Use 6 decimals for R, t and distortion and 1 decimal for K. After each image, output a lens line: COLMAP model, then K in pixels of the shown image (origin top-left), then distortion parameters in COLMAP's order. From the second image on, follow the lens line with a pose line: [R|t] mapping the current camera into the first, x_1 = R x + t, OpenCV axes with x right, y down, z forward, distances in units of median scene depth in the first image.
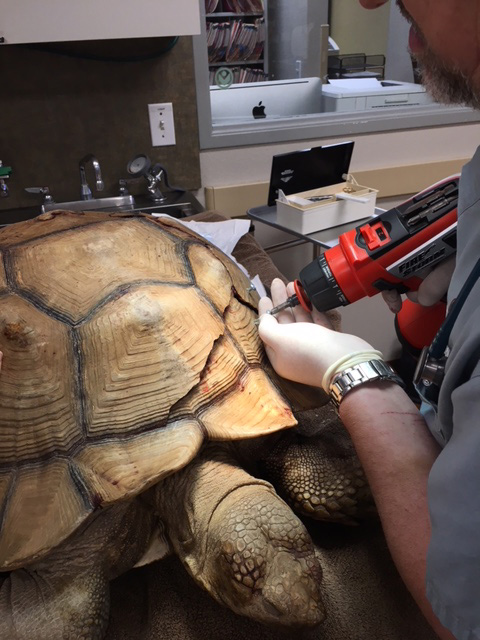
lens RADIAL K [[564.6, 0, 230.8], [0, 564.6, 318.0], [0, 0, 1]] dist [0.058660, -0.076682]
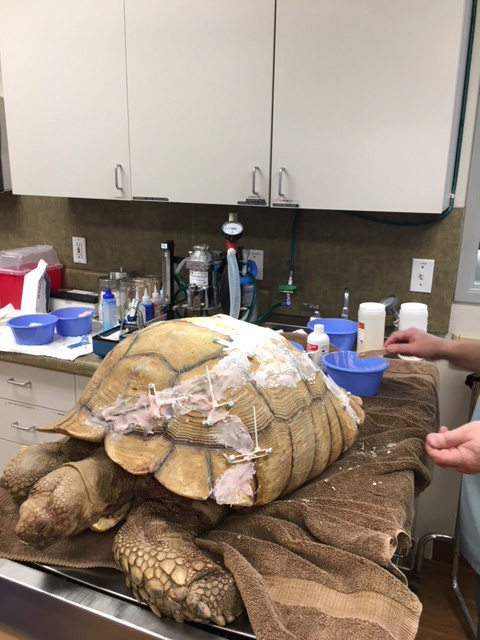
lens RADIAL K [[564.6, 0, 233.5], [0, 564.6, 319.4], [0, 0, 1]] dist [0.058660, -0.076682]
pose [[0.760842, 0.210780, -0.613752, 0.325396], [-0.340466, 0.934815, -0.101018, 0.002237], [0.552452, 0.285820, 0.783009, -0.129229]]
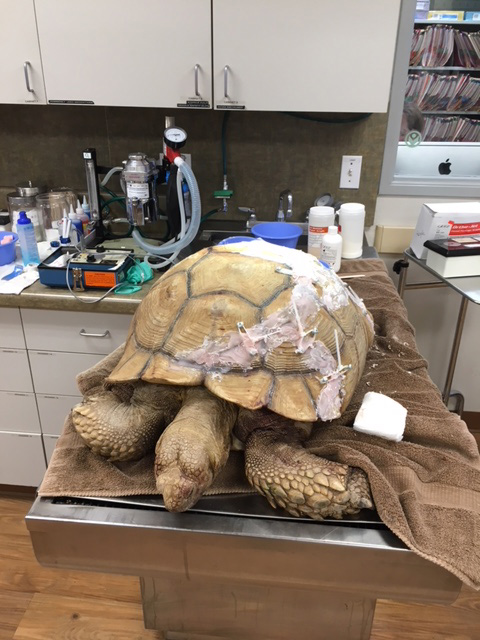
lens RADIAL K [[564.6, 0, 232.2], [0, 564.6, 330.2], [0, 0, 1]] dist [0.058660, -0.076682]
pose [[0.920777, 0.214818, -0.325612, 0.120745], [-0.218753, 0.975461, 0.024950, 0.027449], [0.322982, 0.048255, 0.945174, -0.254797]]
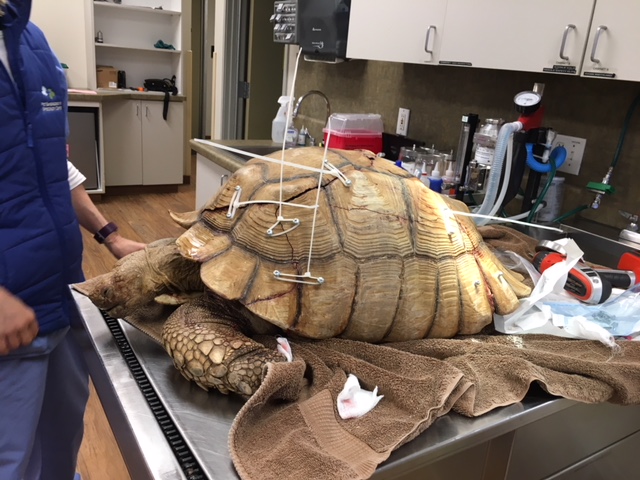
lens RADIAL K [[564.6, 0, 319.1], [0, 564.6, 263.6], [0, 0, 1]] dist [0.058660, -0.076682]
pose [[0.247583, 0.377427, -0.892329, 0.480574], [-0.530185, 0.823646, 0.201273, -0.057512], [0.810929, 0.423268, 0.404027, 0.140593]]
